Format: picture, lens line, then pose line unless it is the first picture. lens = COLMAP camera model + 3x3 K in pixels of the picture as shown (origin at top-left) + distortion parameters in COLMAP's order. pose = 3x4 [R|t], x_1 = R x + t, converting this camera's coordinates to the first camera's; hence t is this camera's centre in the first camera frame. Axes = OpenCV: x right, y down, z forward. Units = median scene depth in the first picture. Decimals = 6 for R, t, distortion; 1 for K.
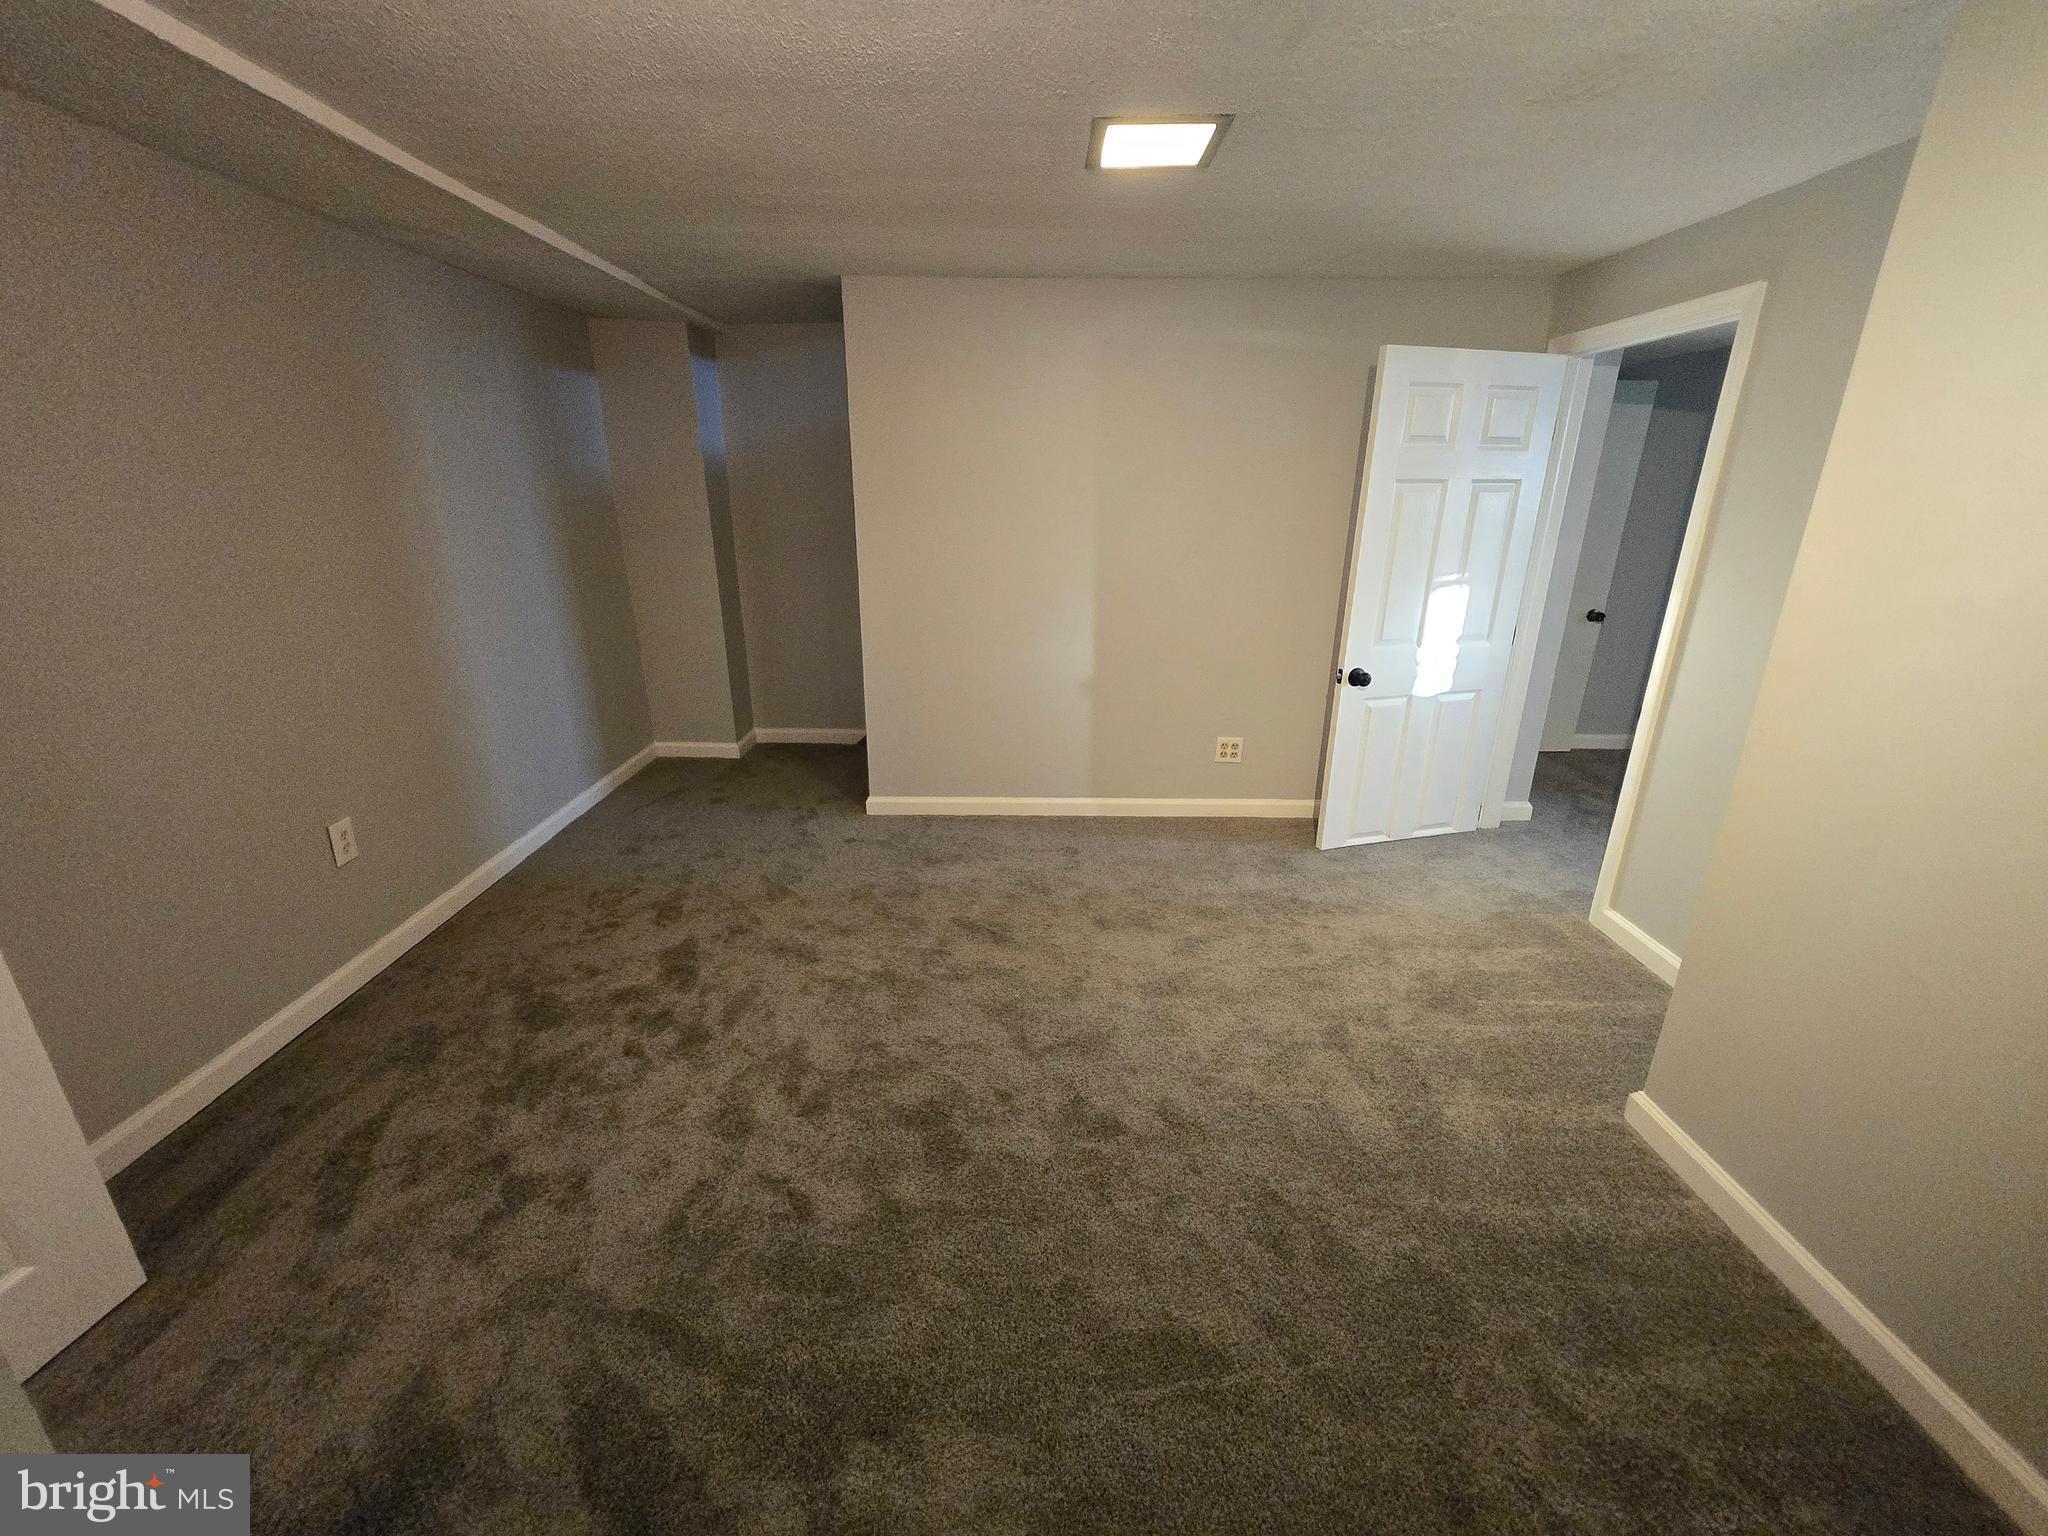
lens RADIAL K [[804.9, 0, 1016.9], [0, 804.9, 763.5], [0, 0, 1]] dist [0.000171, -0.001409]
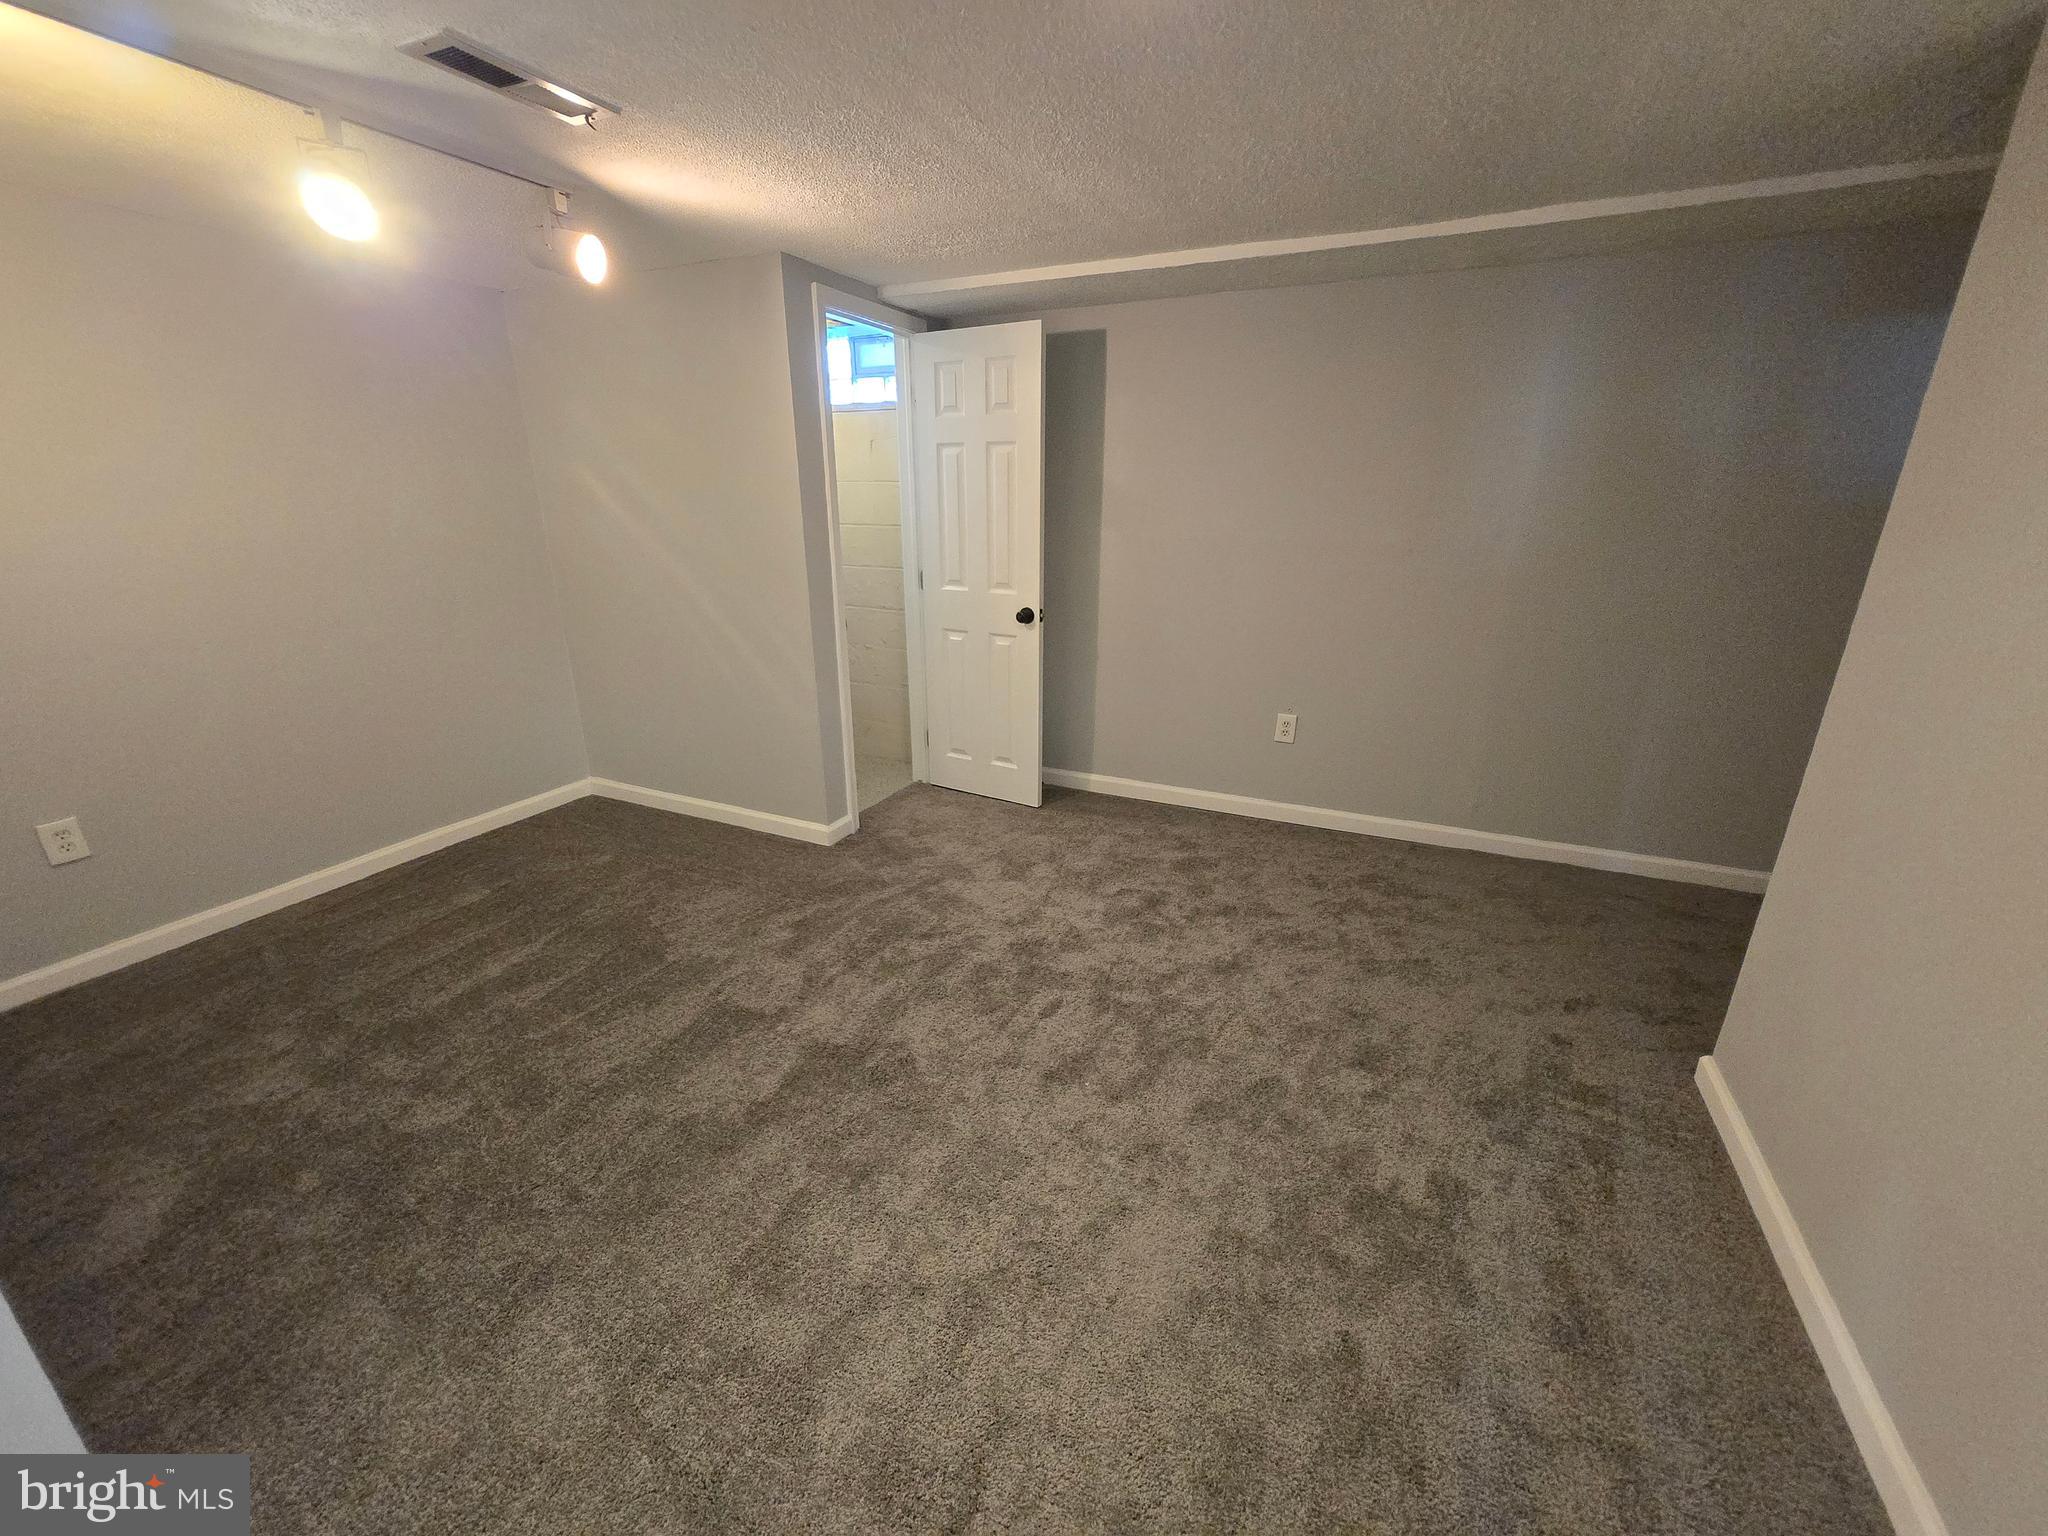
lens RADIAL K [[804.9, 0, 1019.8], [0, 804.9, 766.9], [0, 0, 1]] dist [0.000171, -0.001409]
pose [[-0.453365, 0.287987, -0.843519, 0.705869], [-0.279401, 0.852750, 0.441308, -0.383866], [0.846401, 0.435754, -0.306142, 1.136716]]
